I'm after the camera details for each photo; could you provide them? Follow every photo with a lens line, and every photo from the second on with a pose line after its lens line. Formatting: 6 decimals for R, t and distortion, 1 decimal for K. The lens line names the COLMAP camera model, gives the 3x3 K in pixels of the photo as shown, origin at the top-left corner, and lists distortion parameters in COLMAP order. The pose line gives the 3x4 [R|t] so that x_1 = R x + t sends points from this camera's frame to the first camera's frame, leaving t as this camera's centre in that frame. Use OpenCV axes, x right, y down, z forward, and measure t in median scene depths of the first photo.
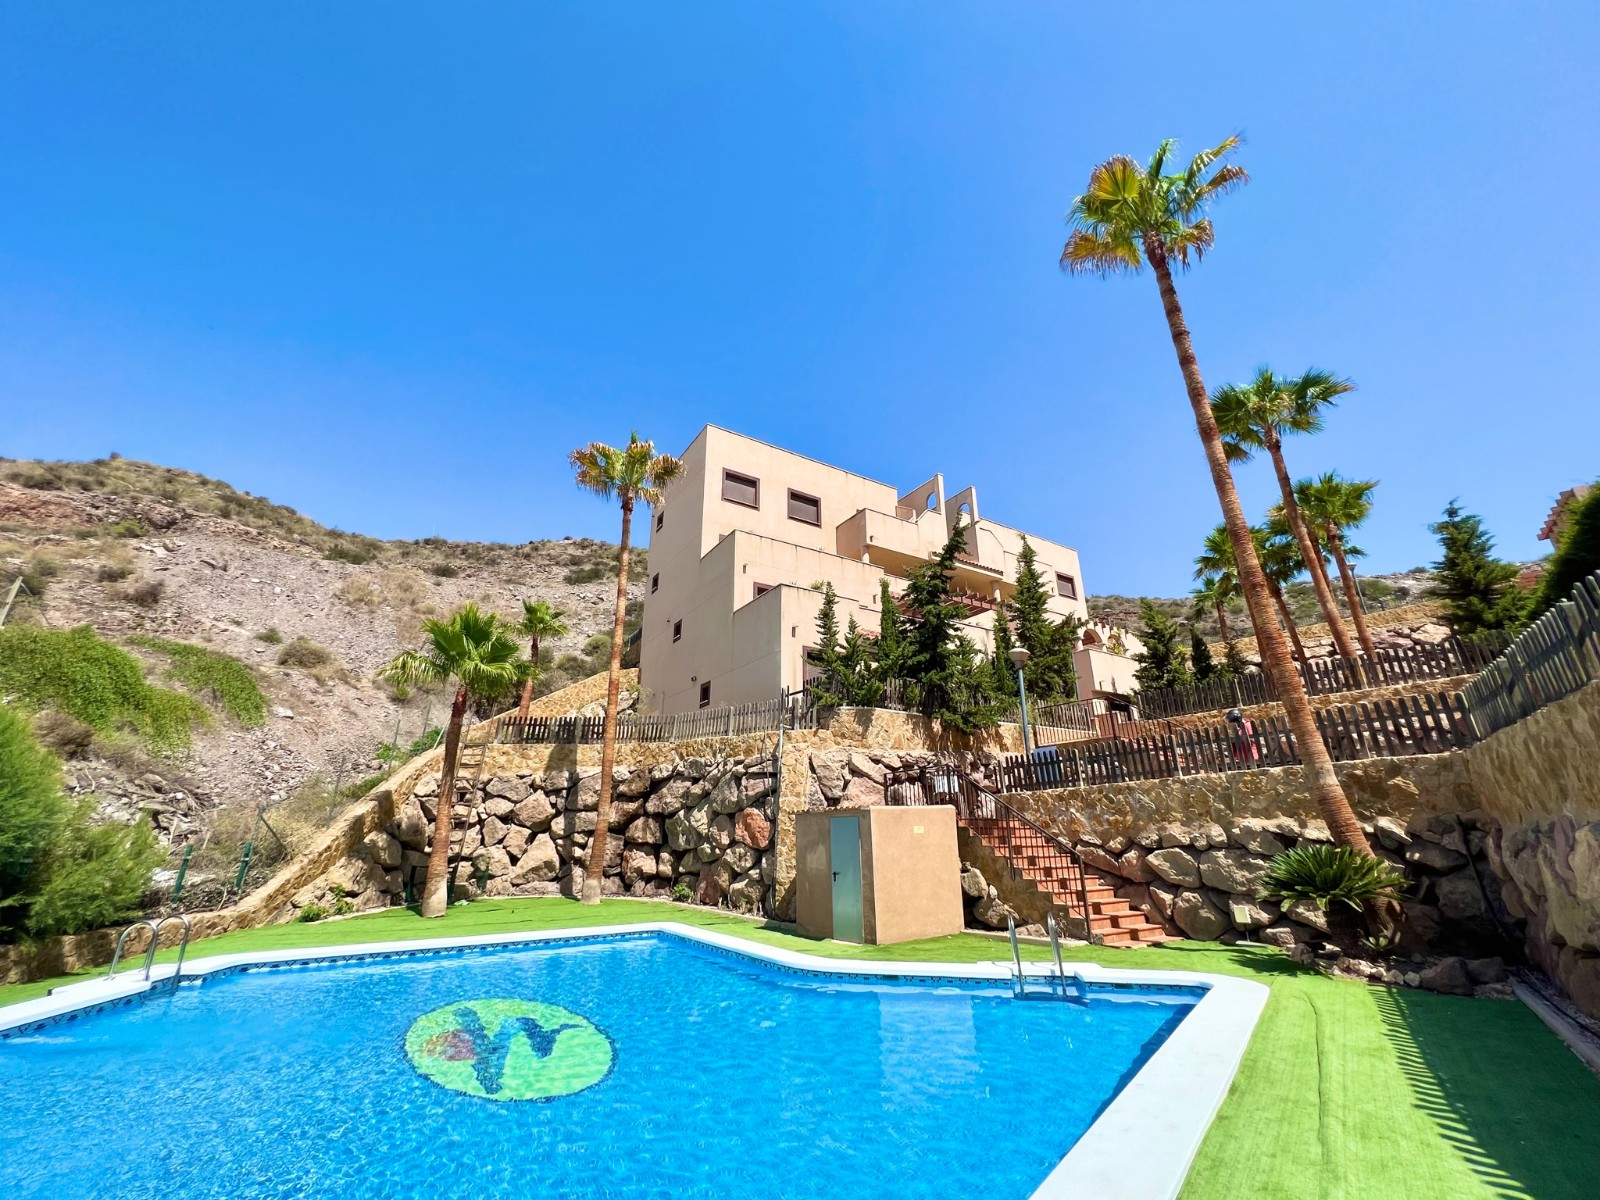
lens RADIAL K [[642.6, 0, 800.0], [0, 642.6, 600.0], [0, 0, 1]] dist [-0.002663, 0.000245]
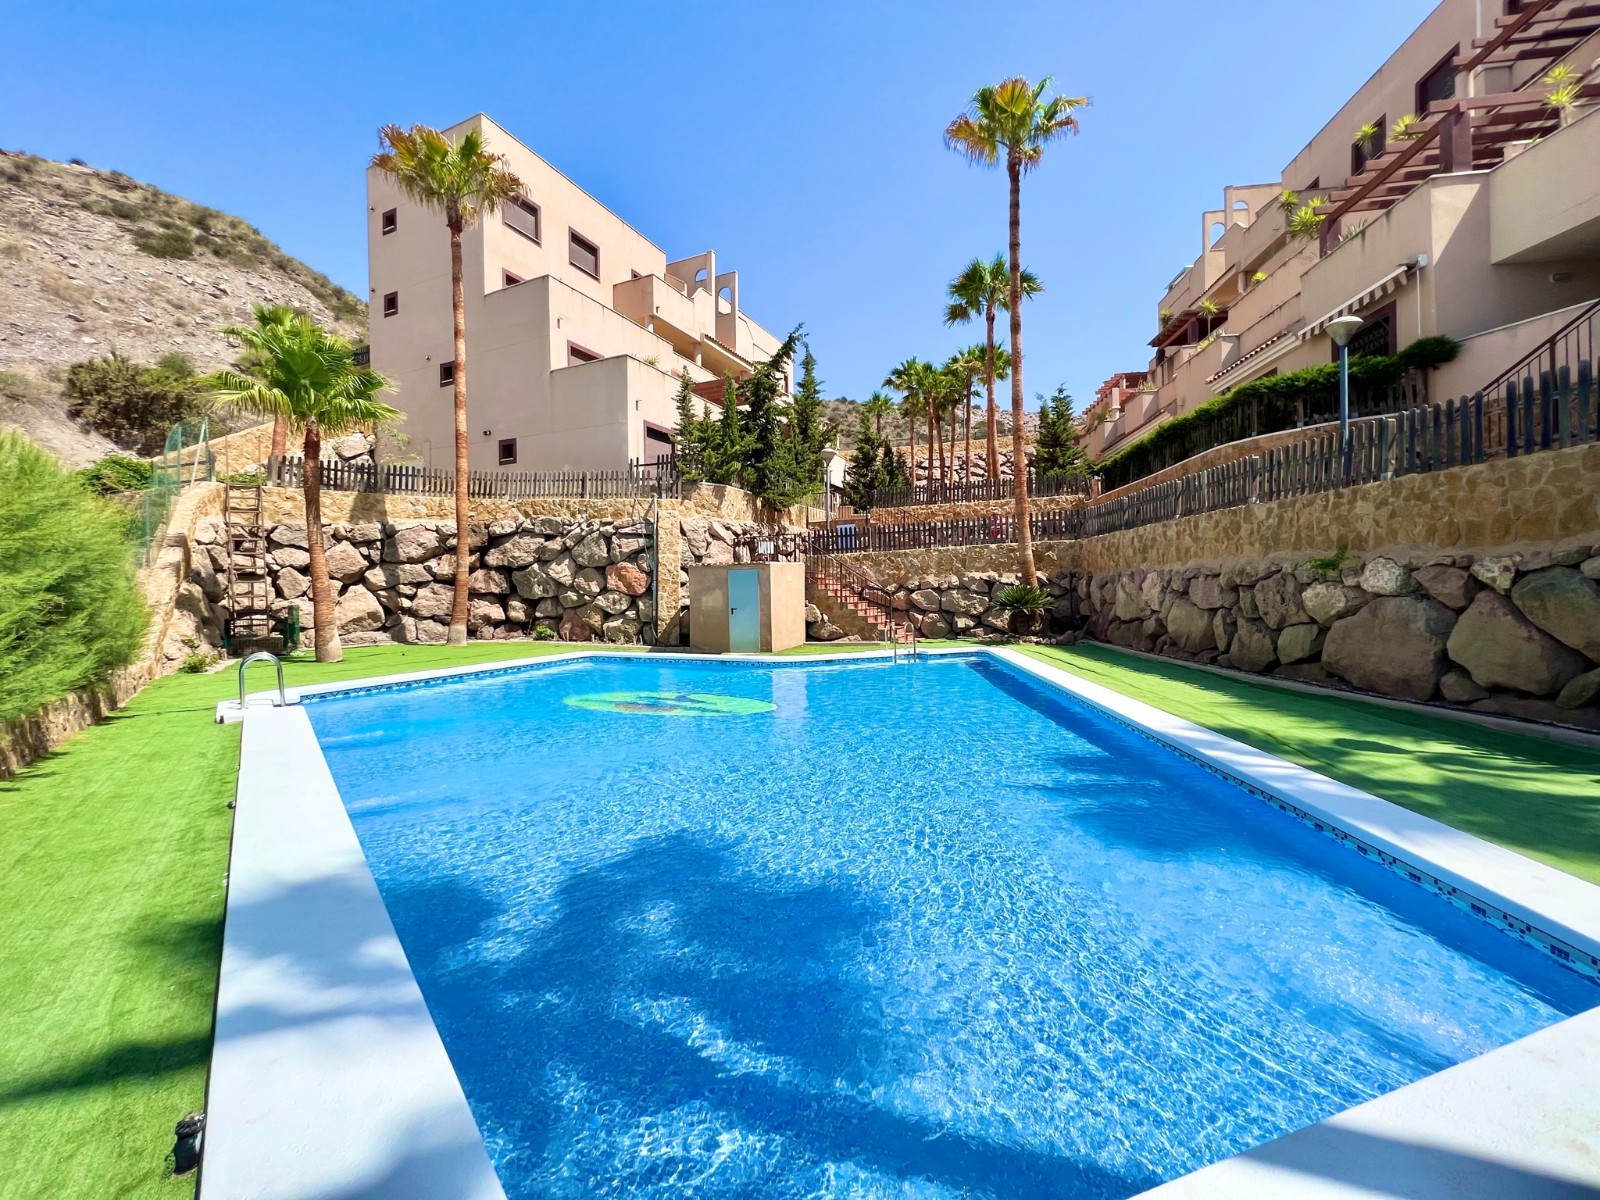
lens RADIAL K [[642.6, 0, 800.0], [0, 642.6, 600.0], [0, 0, 1]] dist [-0.002663, 0.000245]
pose [[0.841289, -0.014522, 0.540391, -0.415282], [-0.176252, 0.937647, 0.299589, -0.016508], [-0.511047, -0.347286, 0.786272, -0.097105]]
